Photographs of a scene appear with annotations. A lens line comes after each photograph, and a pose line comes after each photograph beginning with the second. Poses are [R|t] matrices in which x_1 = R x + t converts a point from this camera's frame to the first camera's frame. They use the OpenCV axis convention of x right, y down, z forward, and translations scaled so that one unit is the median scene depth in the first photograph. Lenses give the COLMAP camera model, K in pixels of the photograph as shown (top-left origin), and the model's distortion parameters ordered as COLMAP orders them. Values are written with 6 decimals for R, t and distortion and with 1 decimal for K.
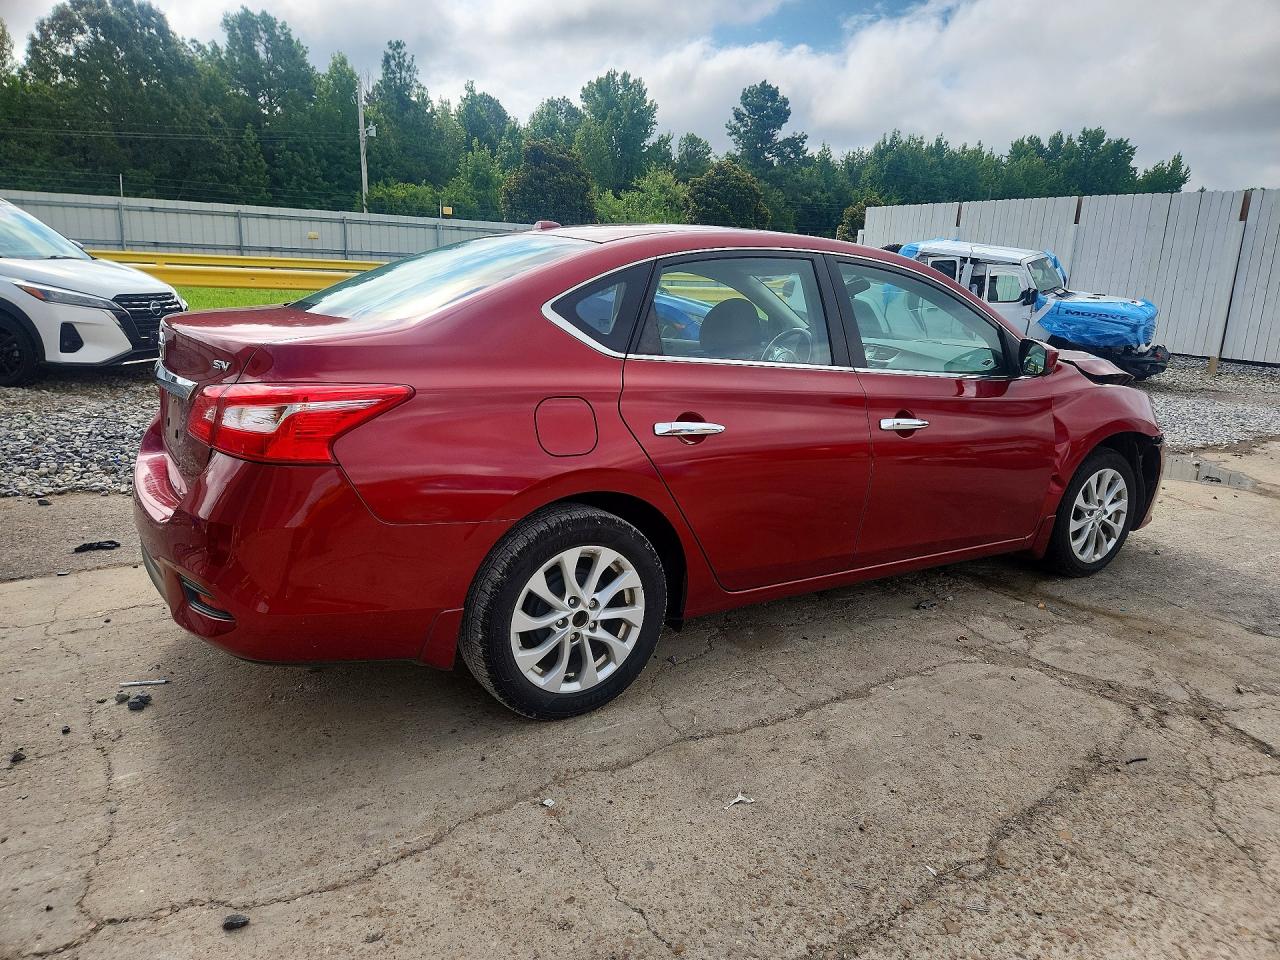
lens RADIAL K [[860.1, 0, 636.7], [0, 860.1, 459.1], [0, 0, 1]] dist [0.070126, -0.059136]
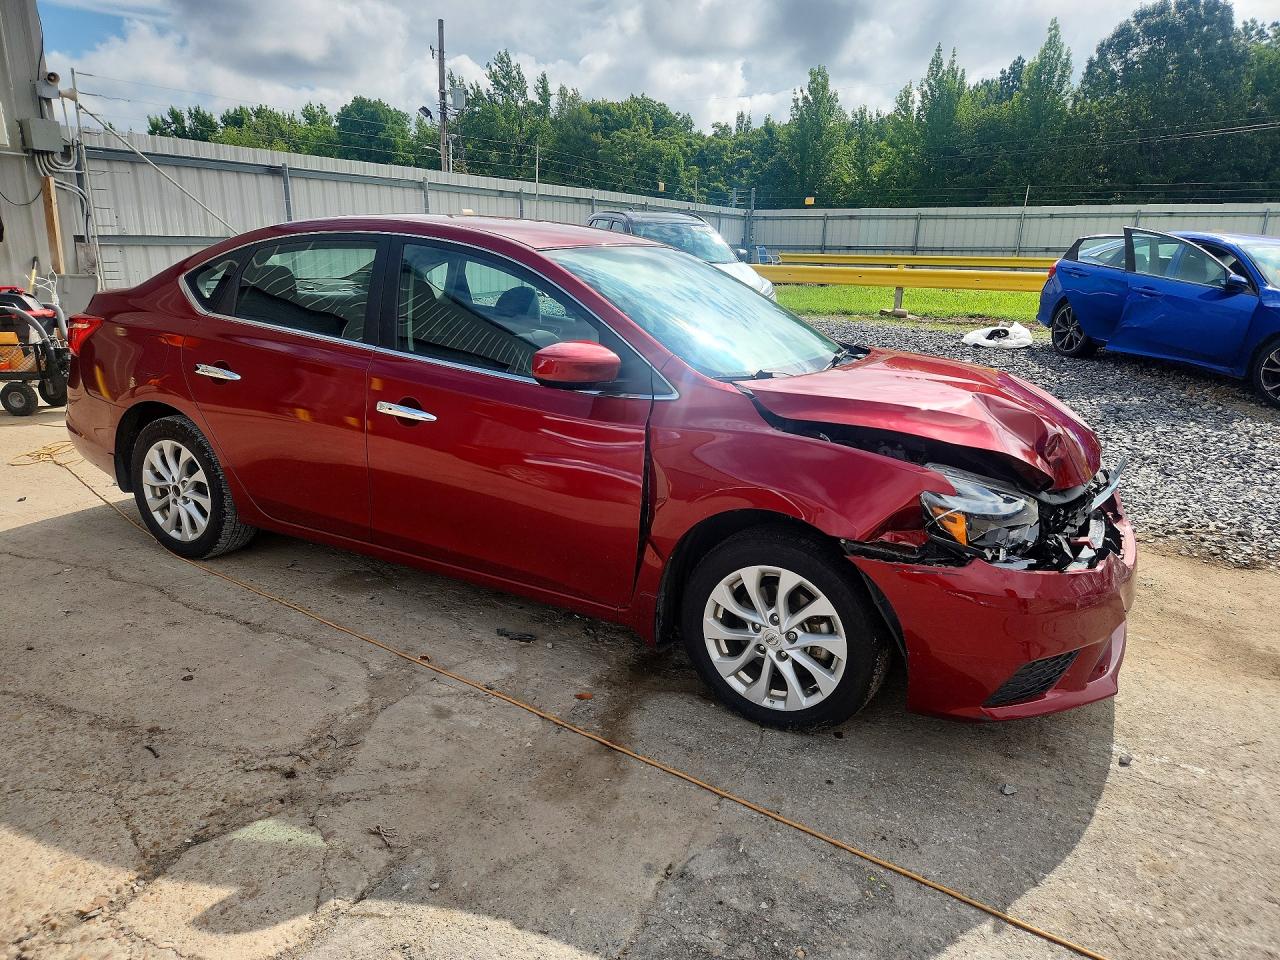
lens RADIAL K [[844.3, 0, 640.0], [0, 844.3, 480.0], [0, 0, 1]] dist [0.007557, -0.001286]
pose [[0.485647, 0.209887, -0.848584, 1.028144], [-0.188387, 0.973066, 0.132862, -0.115898], [0.853614, 0.095338, 0.512106, 0.623393]]
